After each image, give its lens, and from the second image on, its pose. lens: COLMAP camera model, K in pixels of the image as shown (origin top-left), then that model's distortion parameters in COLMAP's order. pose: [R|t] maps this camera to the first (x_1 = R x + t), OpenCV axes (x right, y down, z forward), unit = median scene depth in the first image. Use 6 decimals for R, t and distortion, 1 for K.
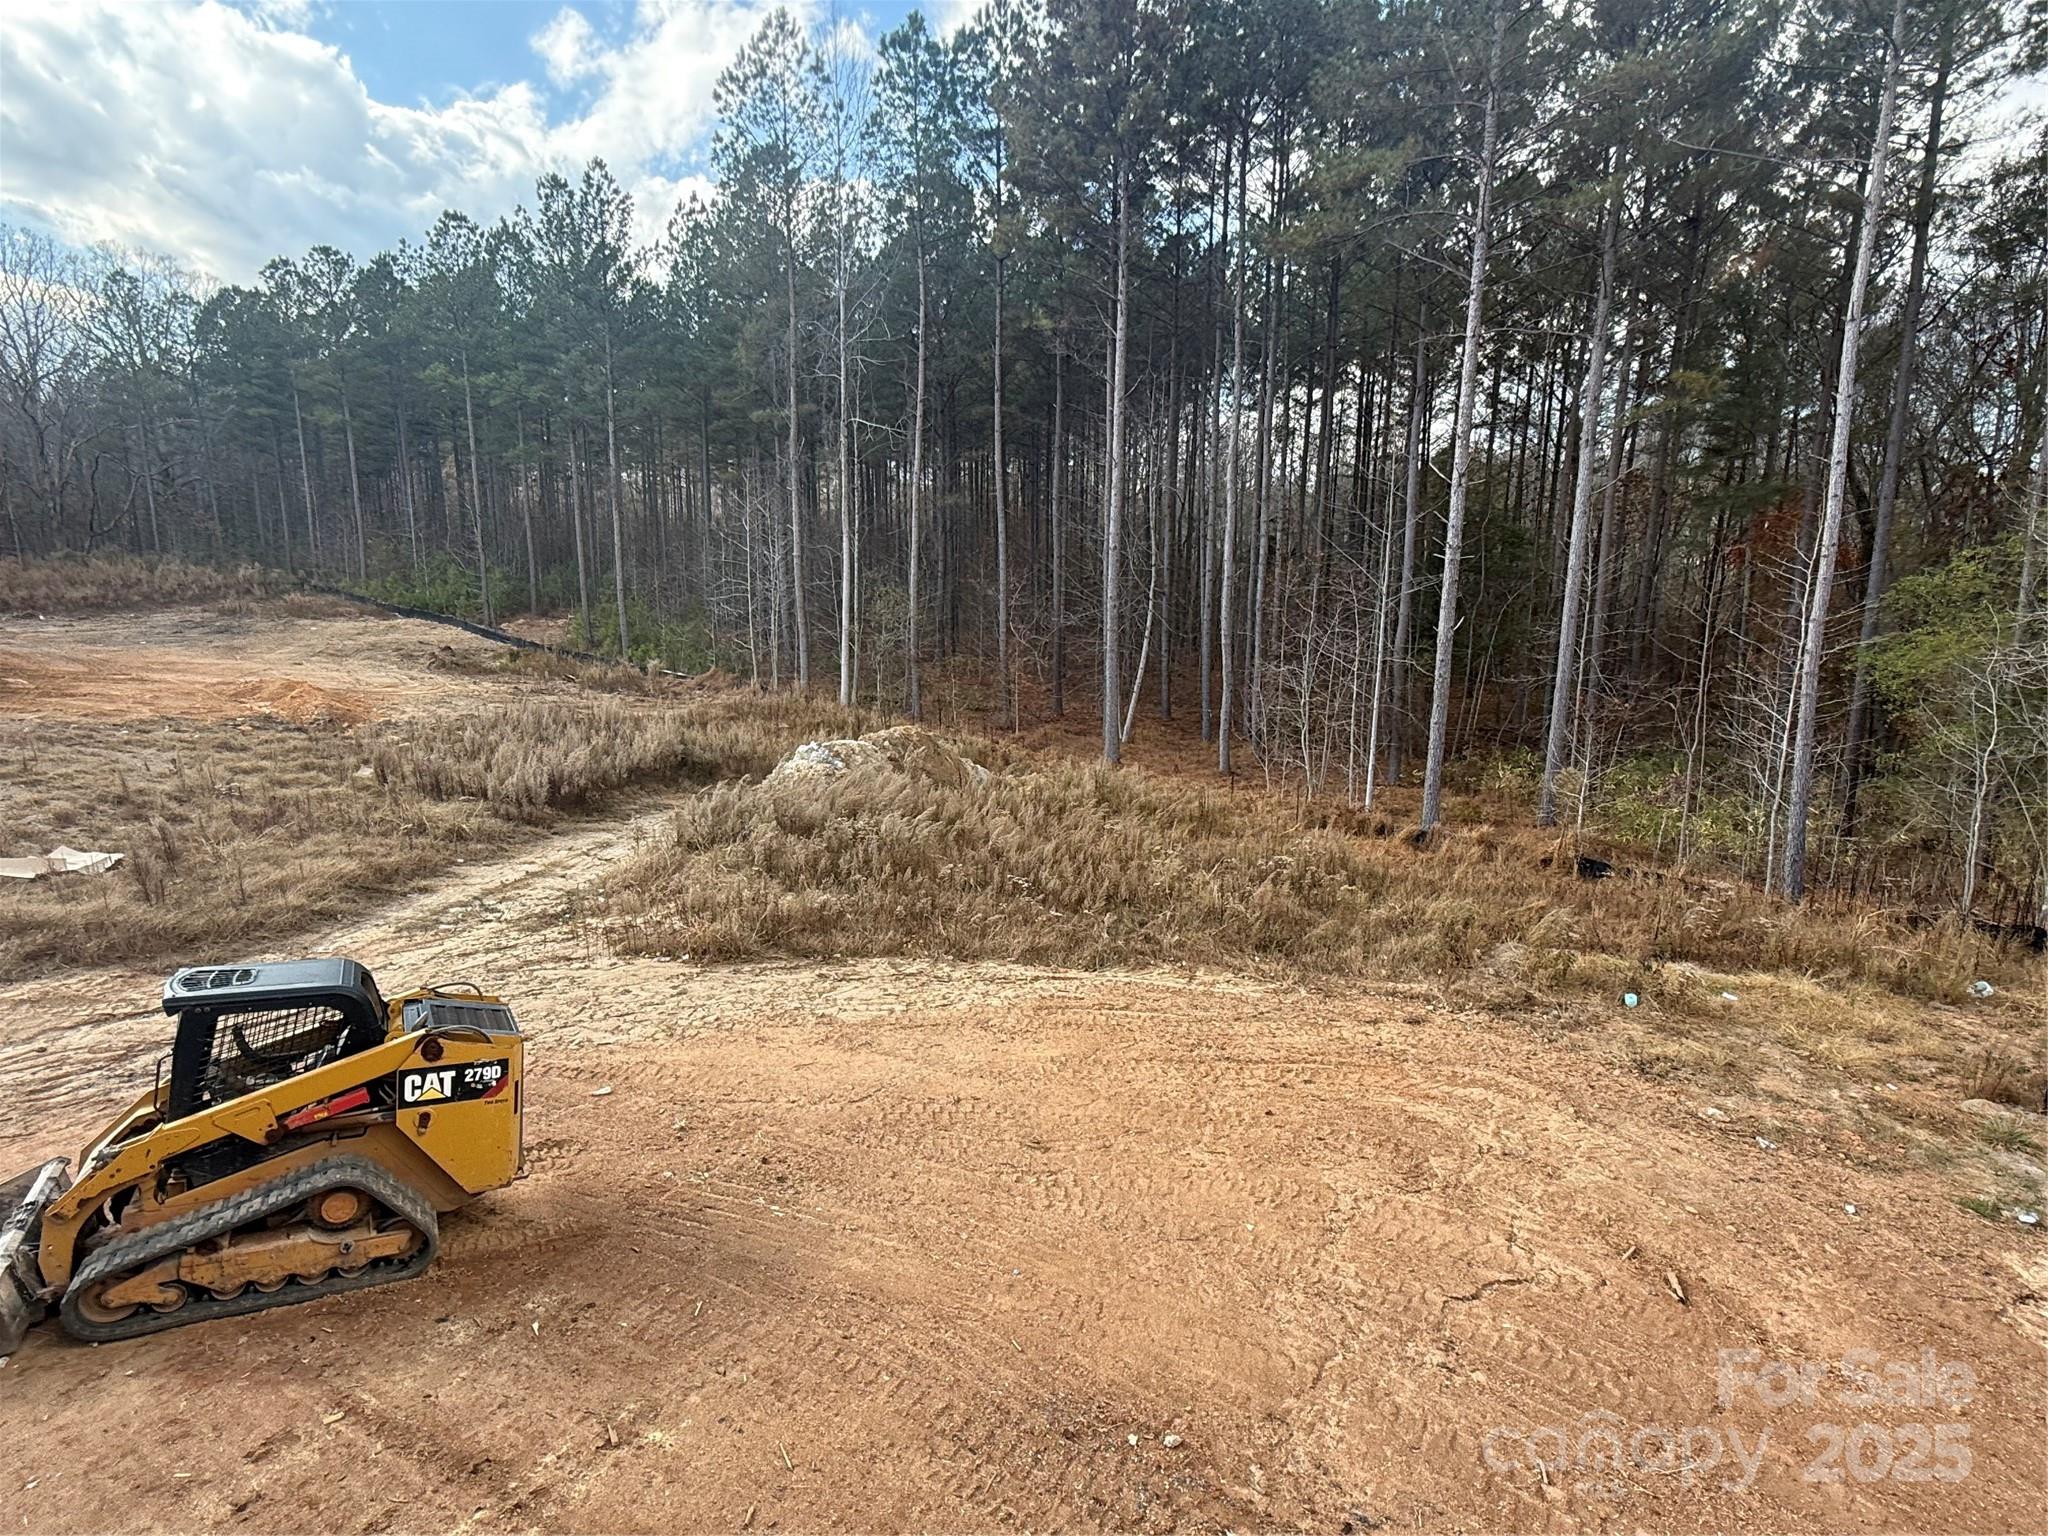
lens RADIAL K [[1085.6, 0, 1029.9], [0, 1085.6, 774.2], [0, 0, 1]] dist [0.001437, -0.000454]
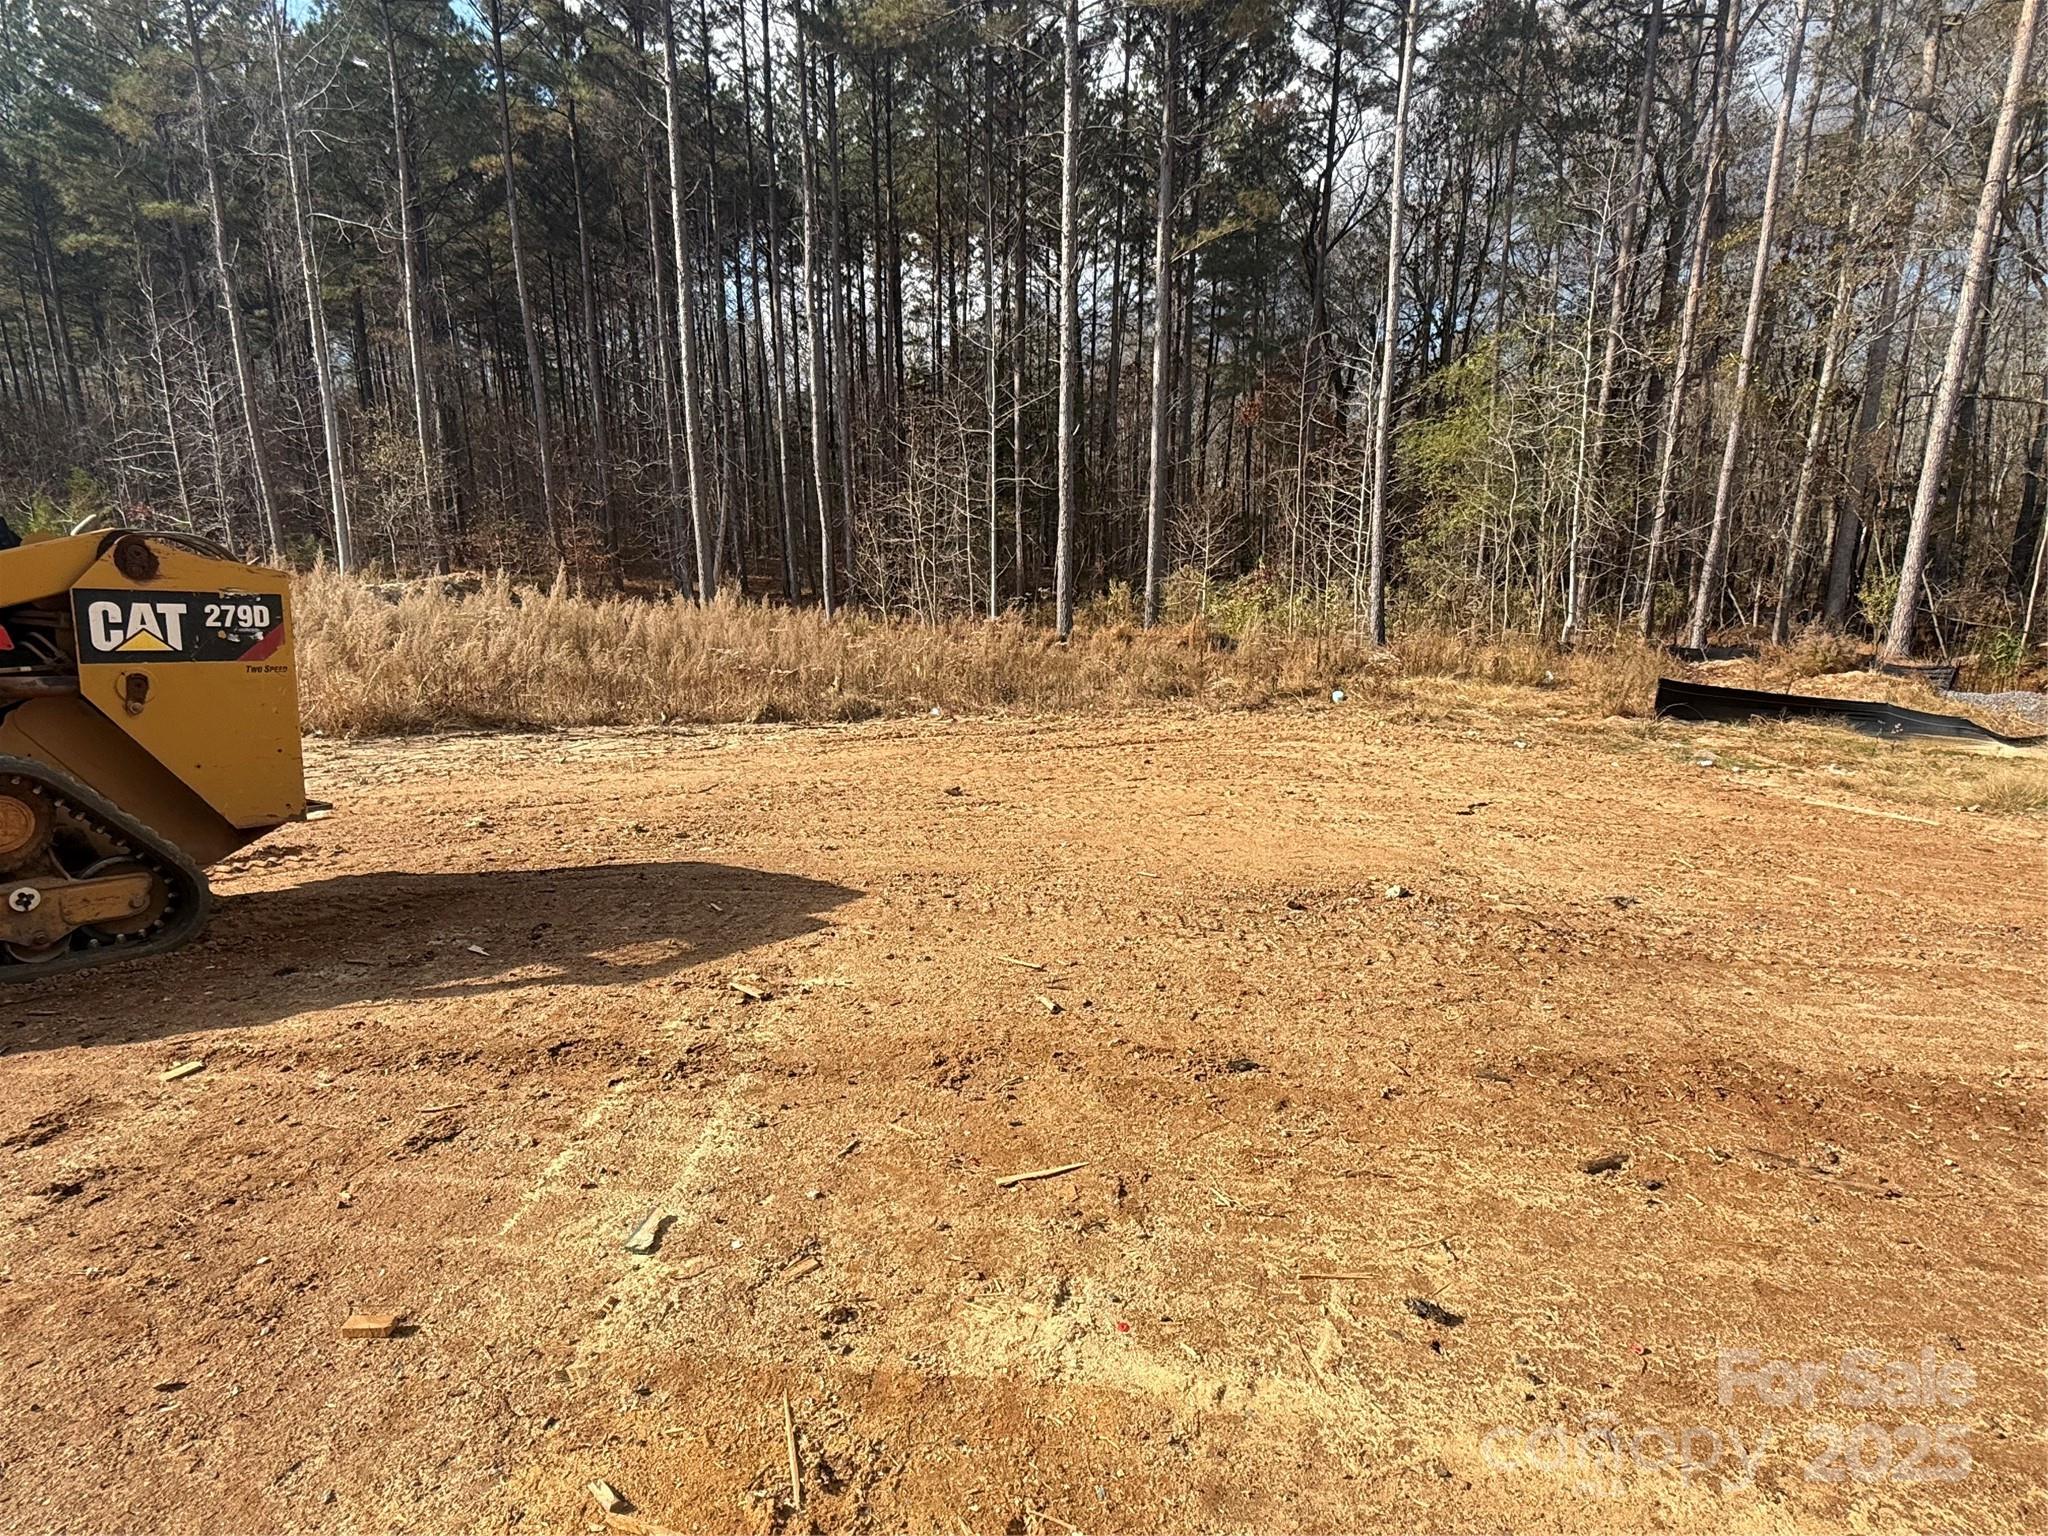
lens RADIAL K [[1085.6, 0, 1026.6], [0, 1085.6, 771.7], [0, 0, 1]] dist [0.001437, -0.000454]
pose [[0.902217, -0.114973, 0.415675, -0.168171], [0.093568, 0.993037, 0.071578, 0.159474], [-0.421010, -0.025685, 0.906692, 0.133996]]
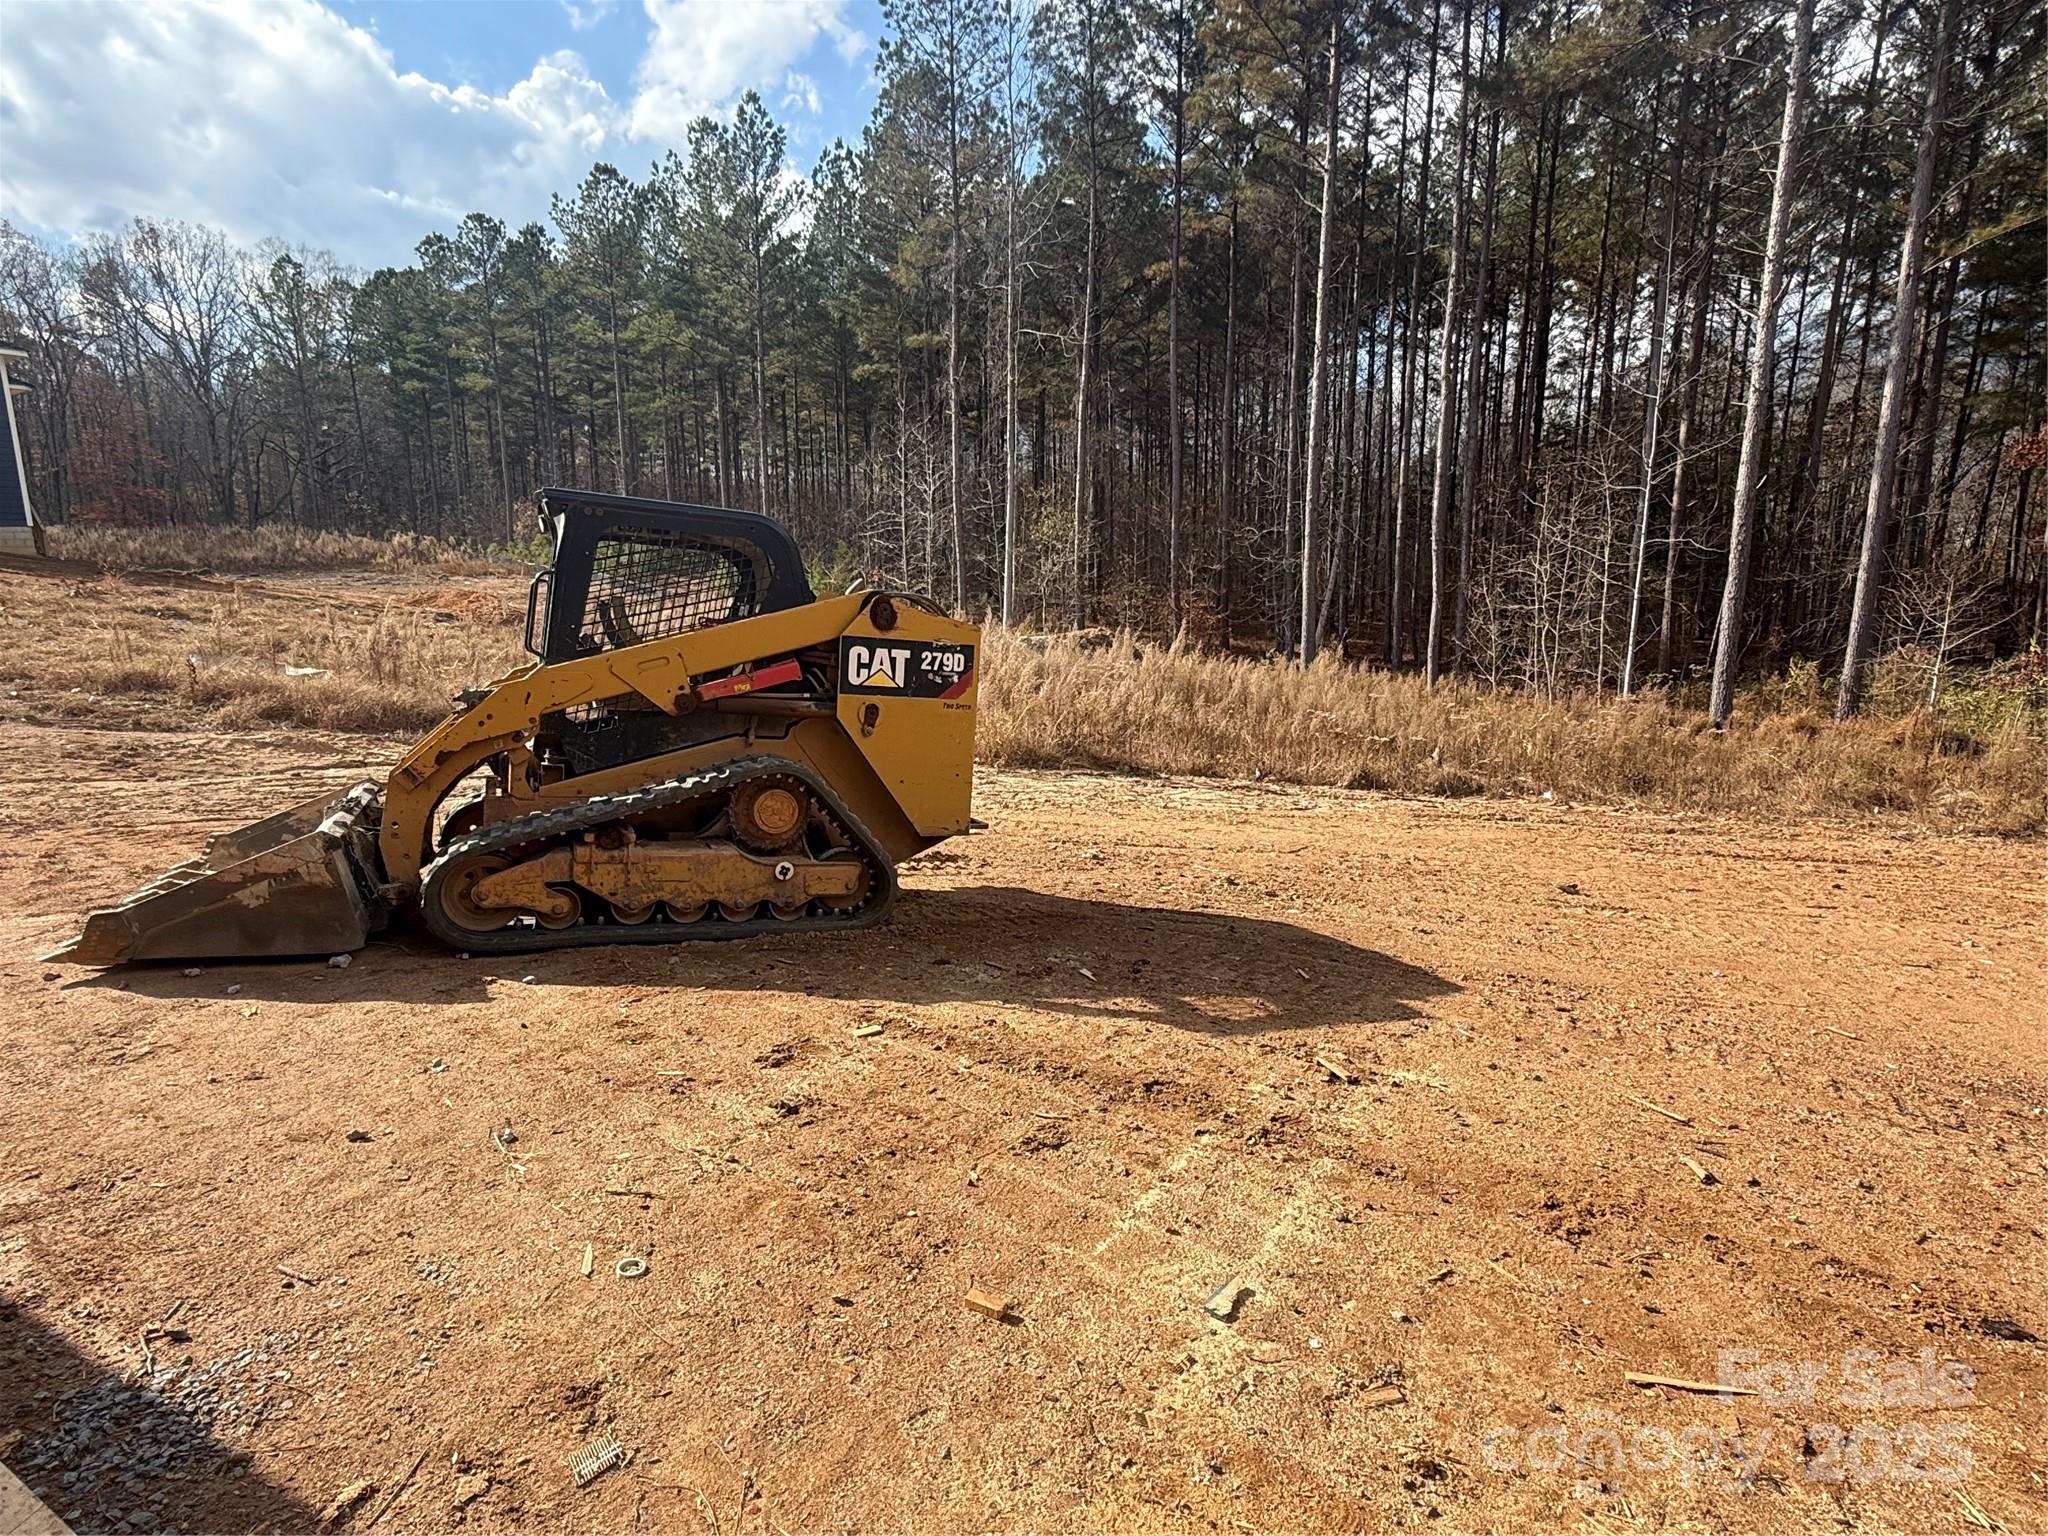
lens RADIAL K [[1085.6, 0, 1028.3], [0, 1085.6, 769.0], [0, 0, 1]] dist [0.001437, -0.000454]
pose [[0.996270, 0.003733, -0.086207, -0.174158], [-0.004646, 0.999935, -0.010399, 0.157717], [0.086162, 0.010760, 0.996223, 0.138433]]
